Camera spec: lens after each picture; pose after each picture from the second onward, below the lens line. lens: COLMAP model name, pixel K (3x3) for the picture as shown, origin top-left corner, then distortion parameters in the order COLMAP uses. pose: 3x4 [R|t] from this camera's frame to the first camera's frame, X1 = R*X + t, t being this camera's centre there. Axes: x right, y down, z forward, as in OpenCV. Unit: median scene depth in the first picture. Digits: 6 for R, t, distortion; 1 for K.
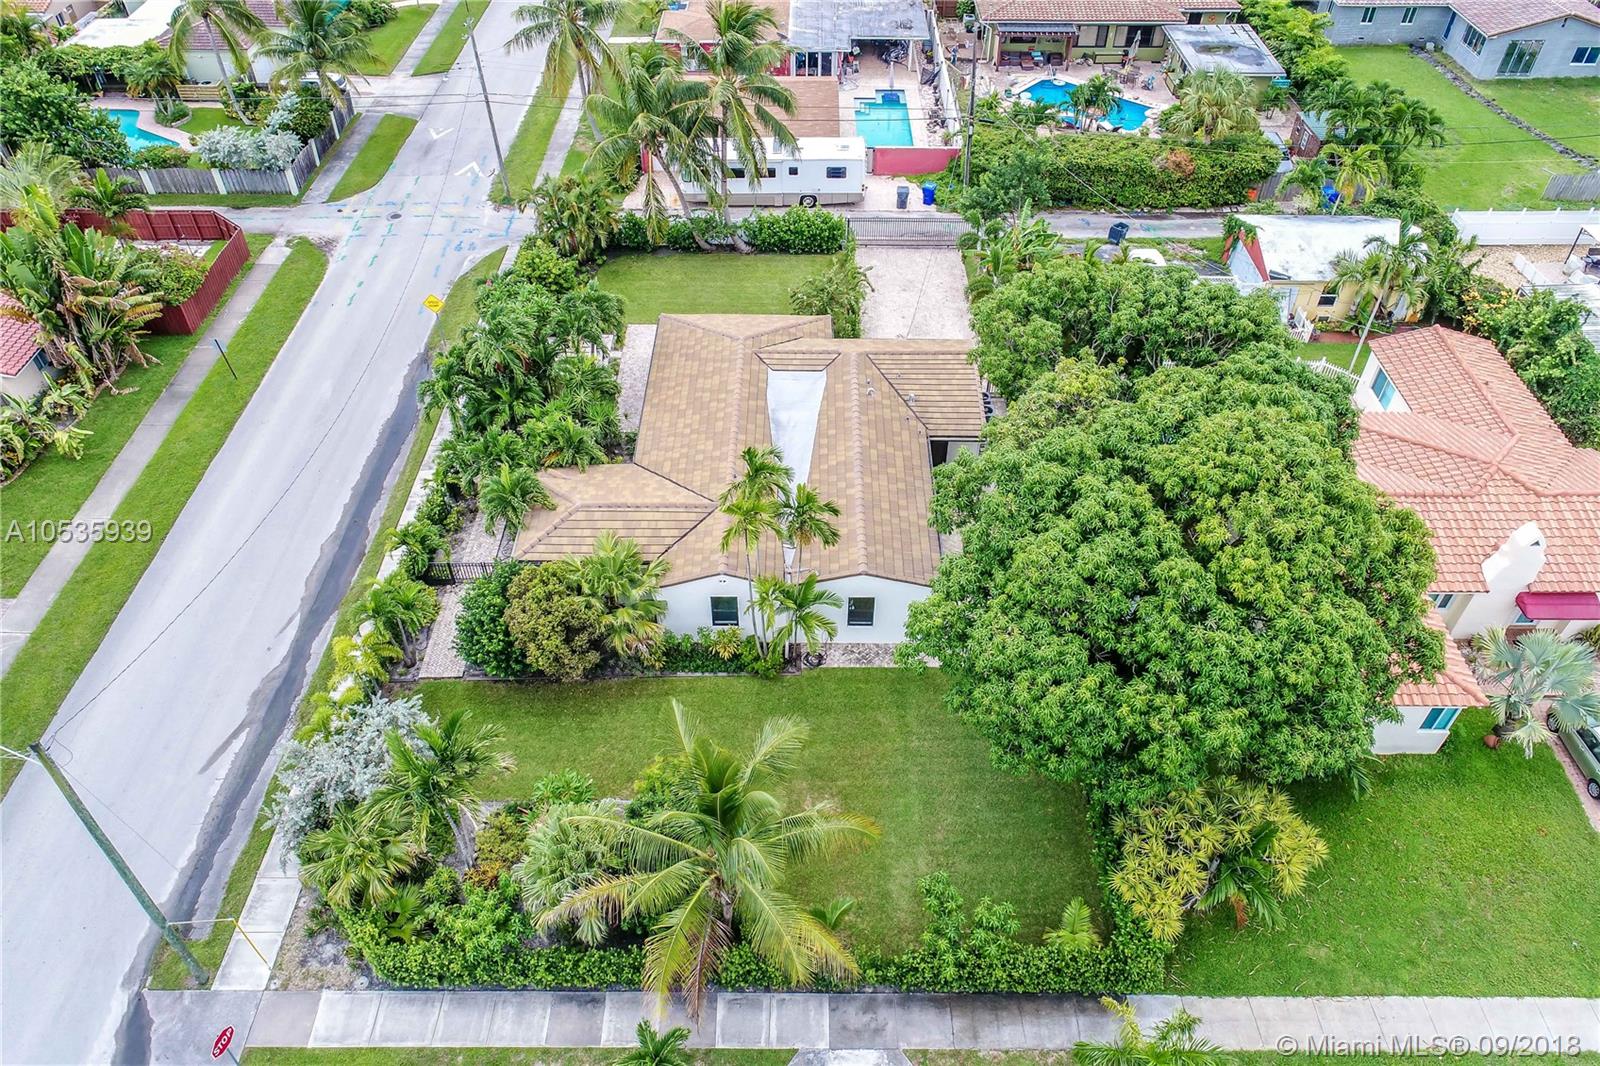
lens RADIAL K [[1088.0, 0, 785.1], [0, 1088.0, 534.9], [0, 0, 1]] dist [0.001967, -0.001001]
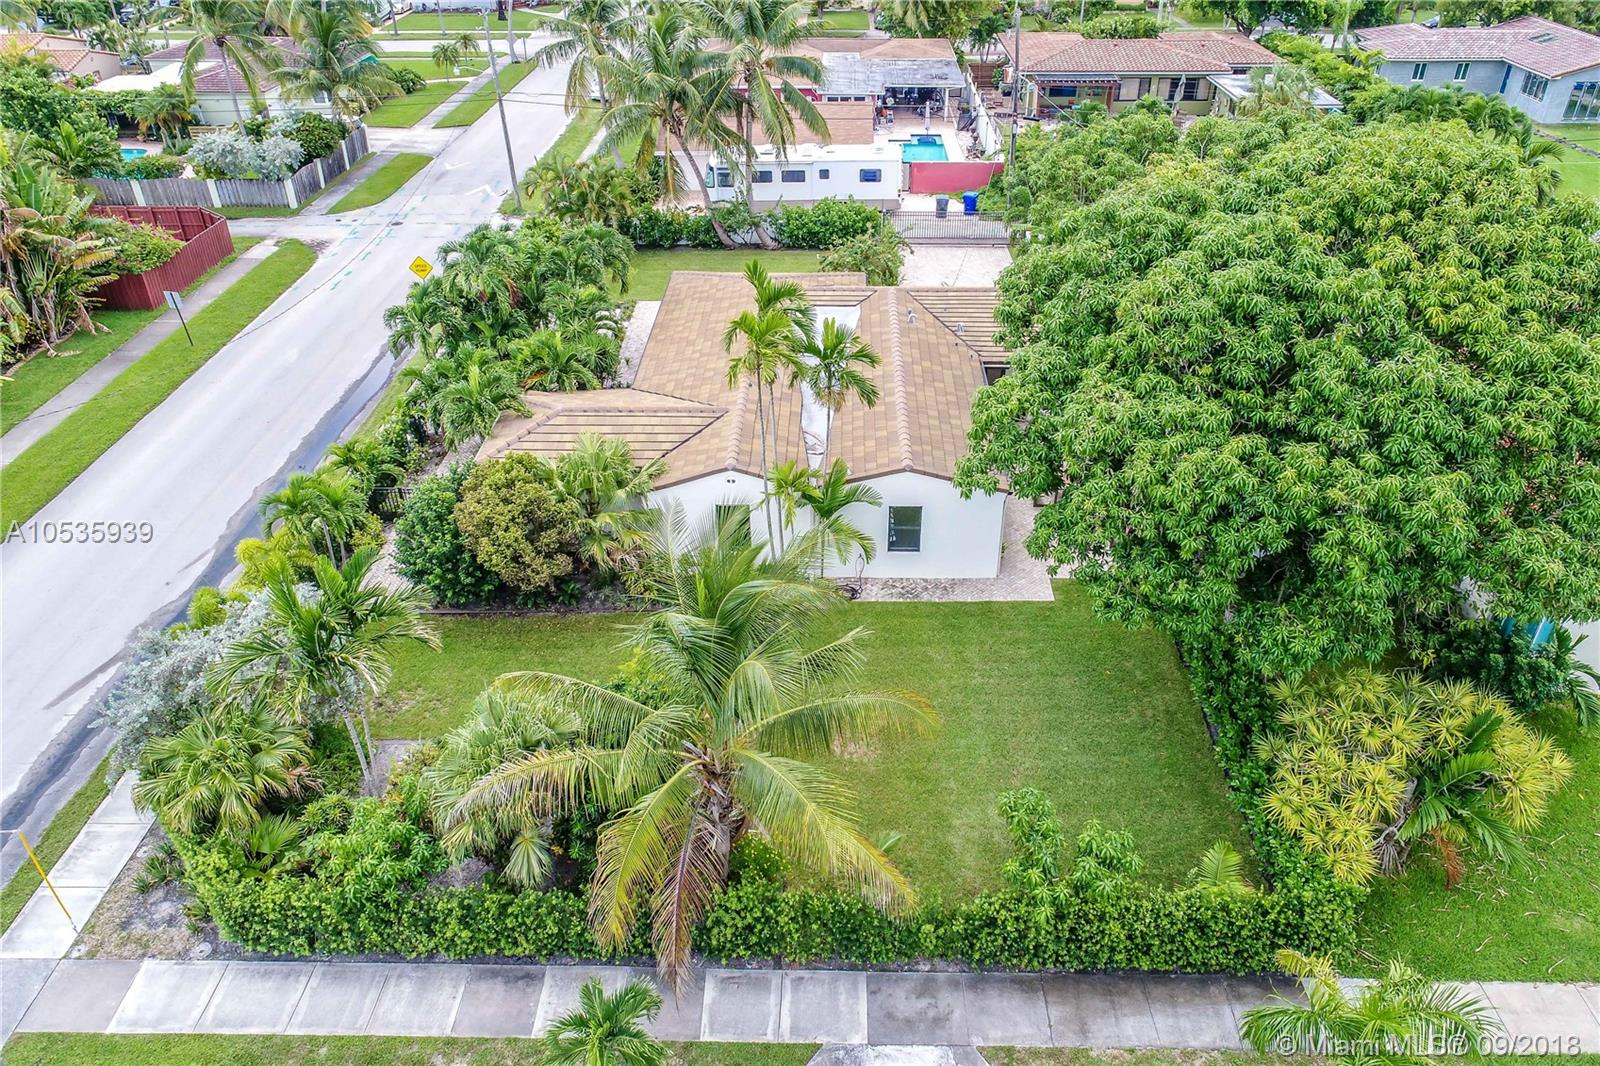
lens RADIAL K [[1098.6, 0, 800.0], [0, 1098.6, 533.0], [0, 0, 1]] dist [0.003336, -0.000784]
pose [[0.999843, 0.004321, -0.017189, 0.007652], [-0.007432, 0.982662, -0.185256, 0.245687], [0.016091, 0.185354, 0.982540, 0.230532]]
